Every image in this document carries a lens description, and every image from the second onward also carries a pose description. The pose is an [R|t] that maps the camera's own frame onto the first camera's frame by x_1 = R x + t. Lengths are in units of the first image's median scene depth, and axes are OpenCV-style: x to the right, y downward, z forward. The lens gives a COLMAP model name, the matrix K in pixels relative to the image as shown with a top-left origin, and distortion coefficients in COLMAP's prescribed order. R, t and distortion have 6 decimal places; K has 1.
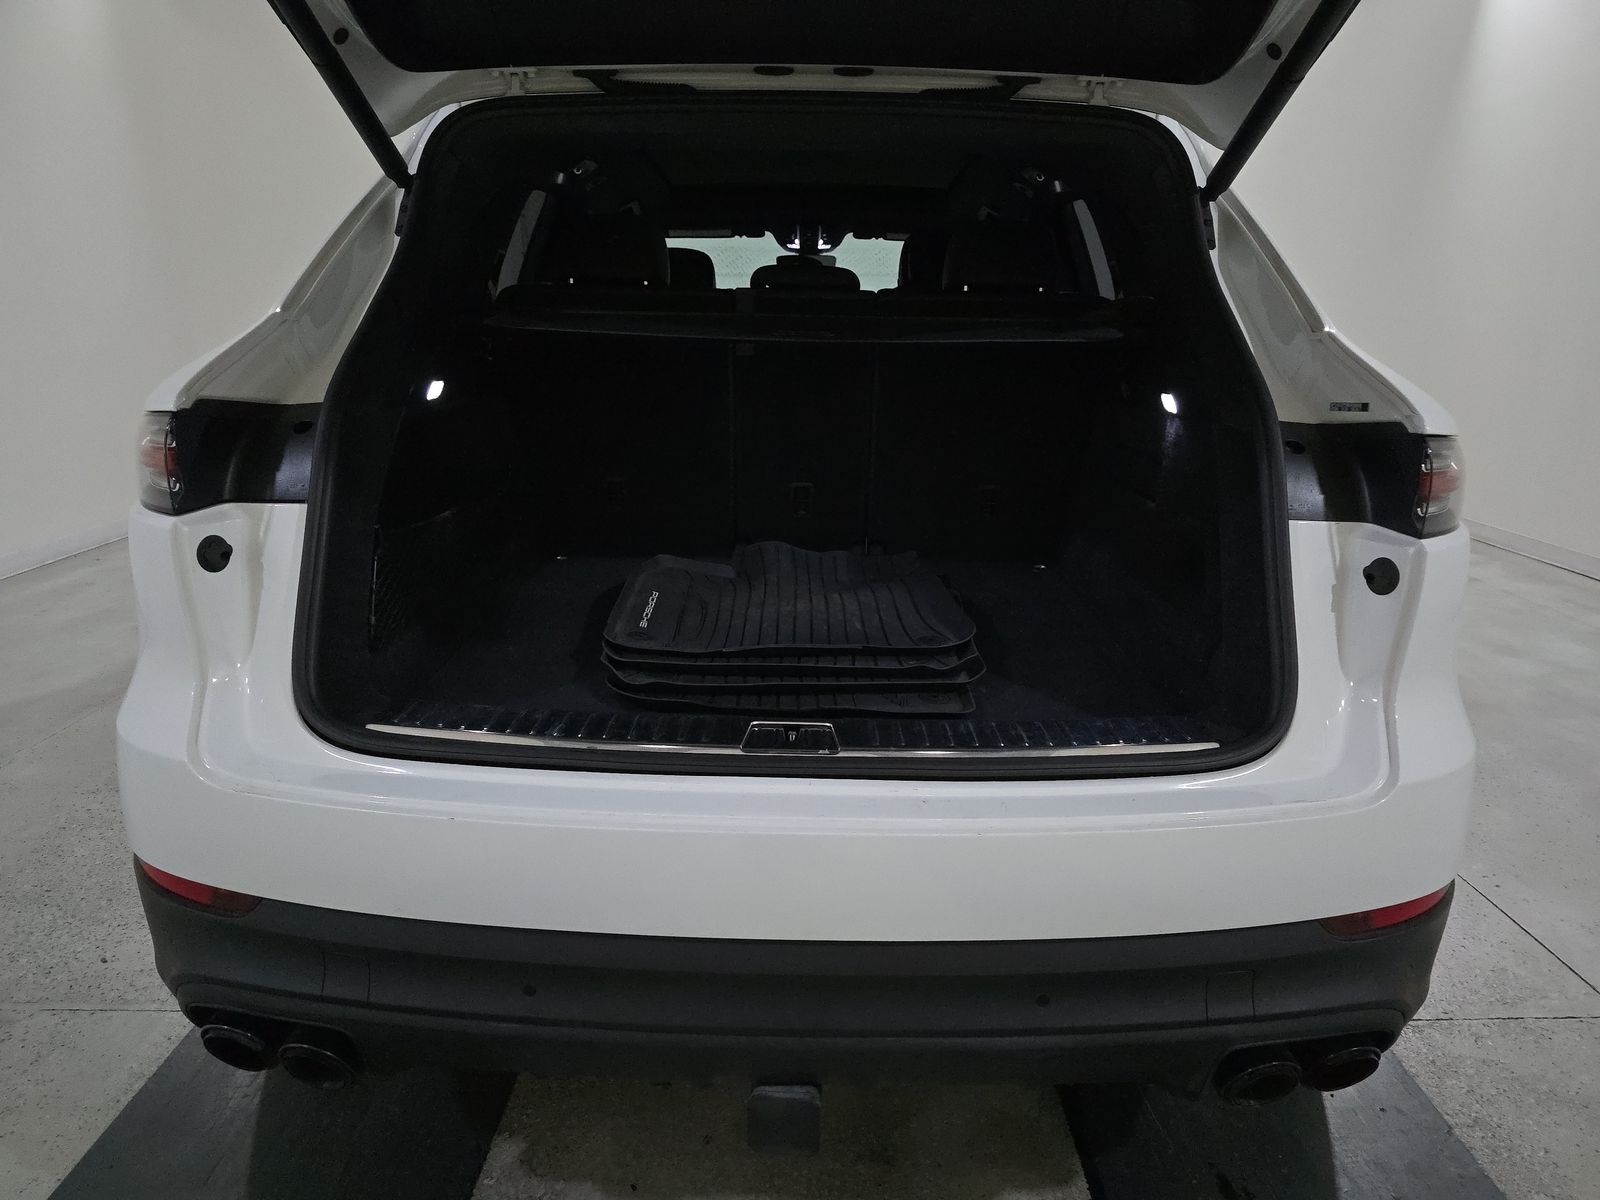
lens RADIAL K [[1074.9, 0, 800.0], [0, 1074.9, 600.0], [0, 0, 1]] dist [0.046150, -0.040242]
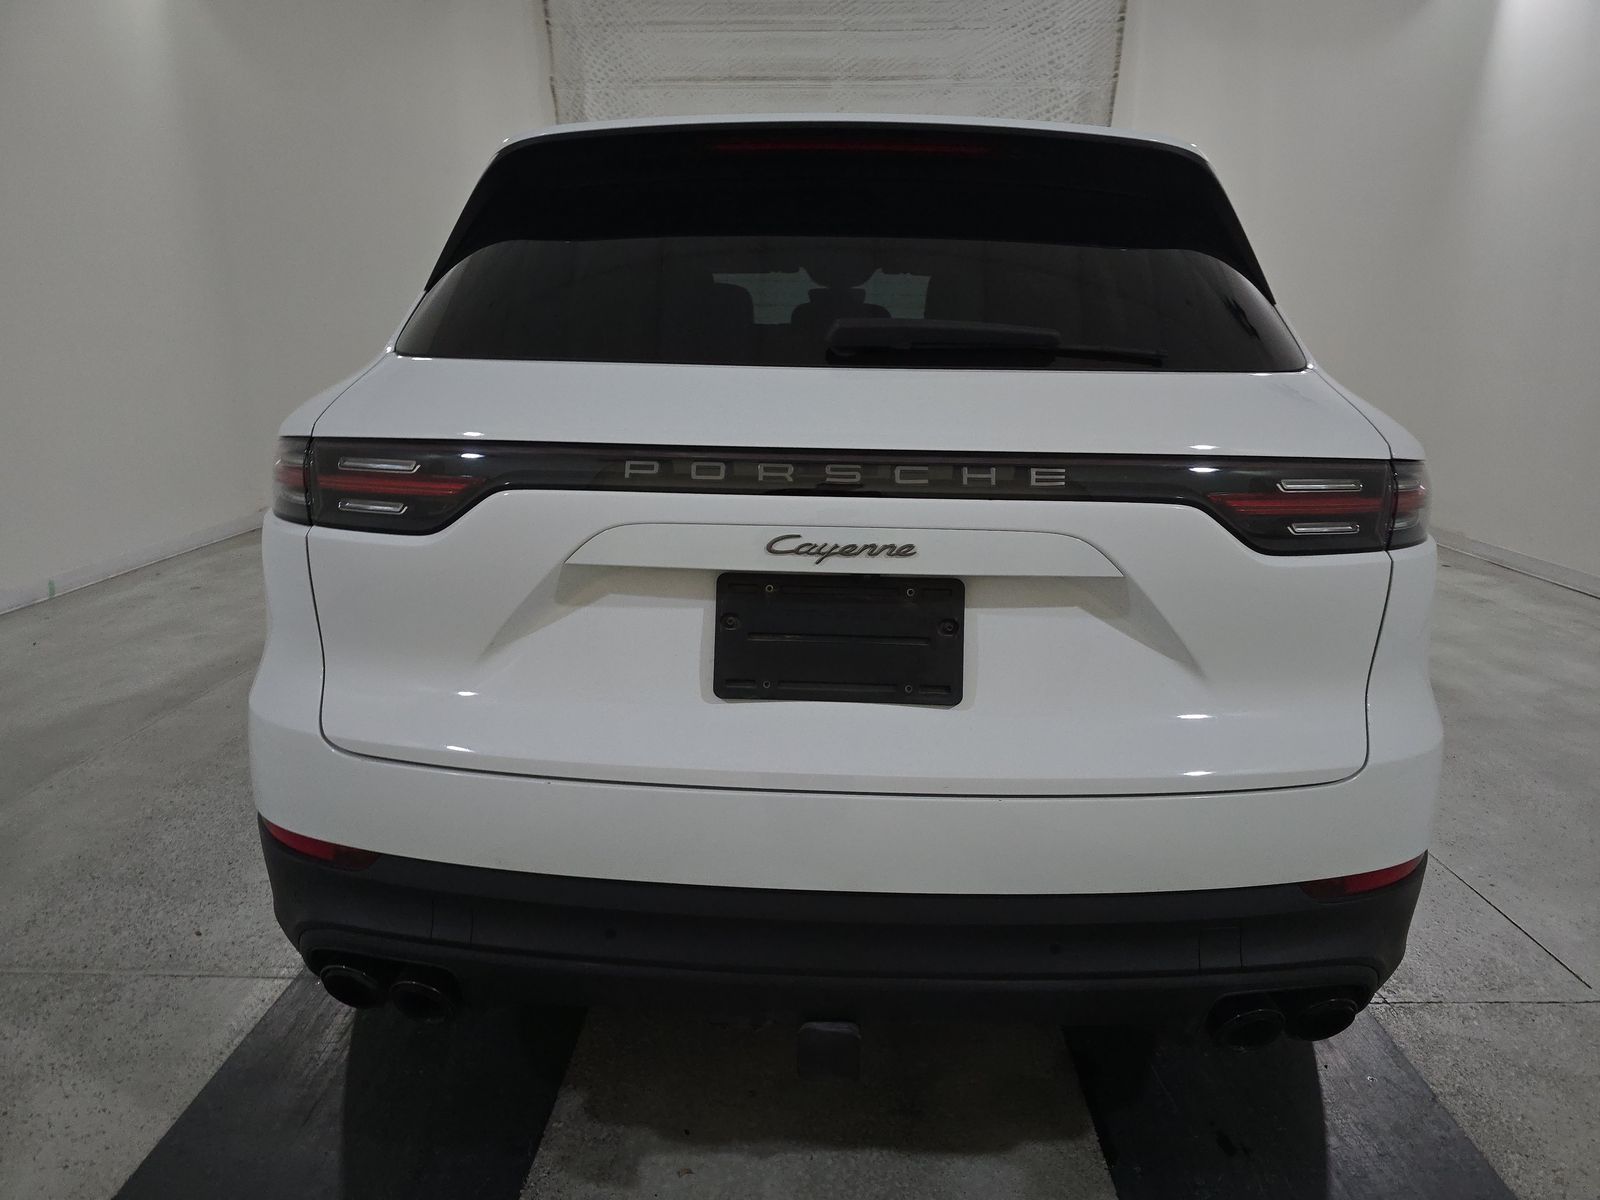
lens RADIAL K [[1085.7, 0, 792.2], [0, 1085.7, 600.2], [0, 0, 1]] dist [0.041567, -0.044509]
pose [[0.999686, 0.005949, -0.024322, -0.019832], [-0.006469, 0.999751, -0.021340, 0.018356], [0.024189, 0.021491, 0.999476, -0.119092]]
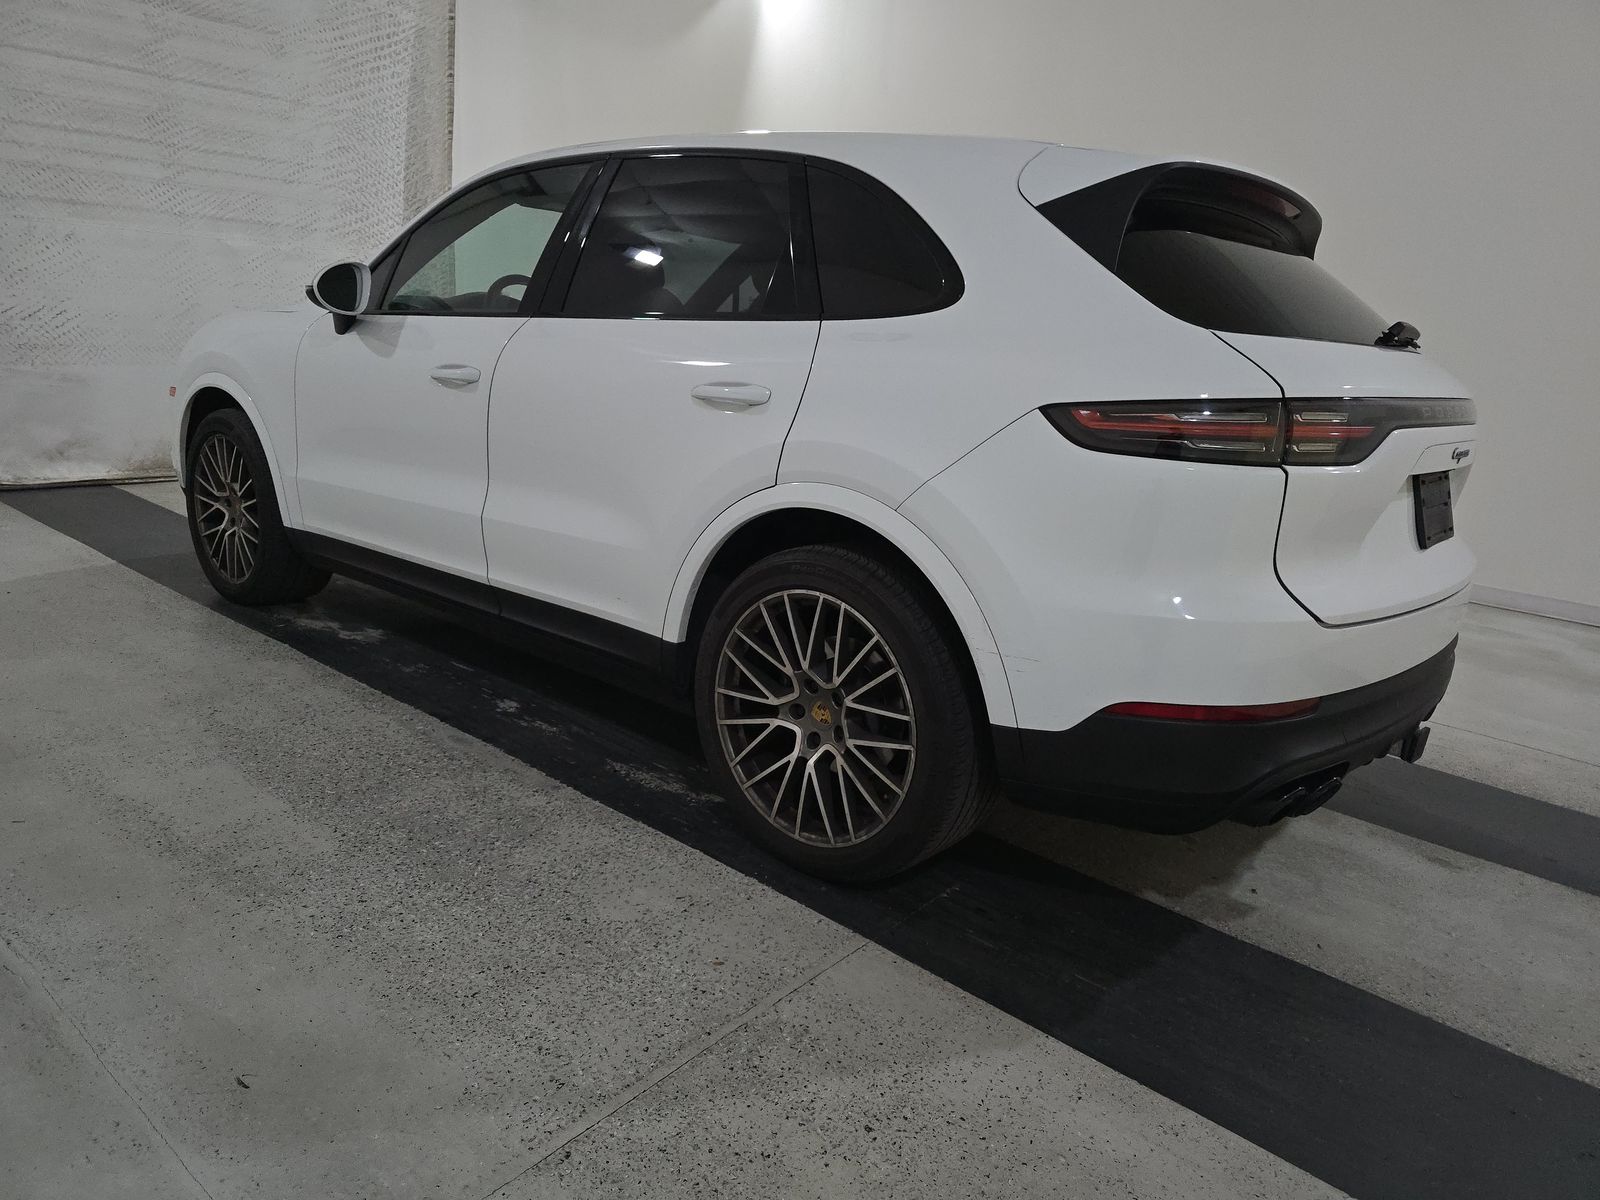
lens RADIAL K [[1085.7, 0, 792.2], [0, 1085.7, 600.2], [0, 0, 1]] dist [0.041567, -0.044509]
pose [[0.648000, -0.157802, 0.745114, -1.590433], [0.130559, 0.986835, 0.095452, -0.095668], [-0.750367, 0.035429, 0.660071, 0.361935]]
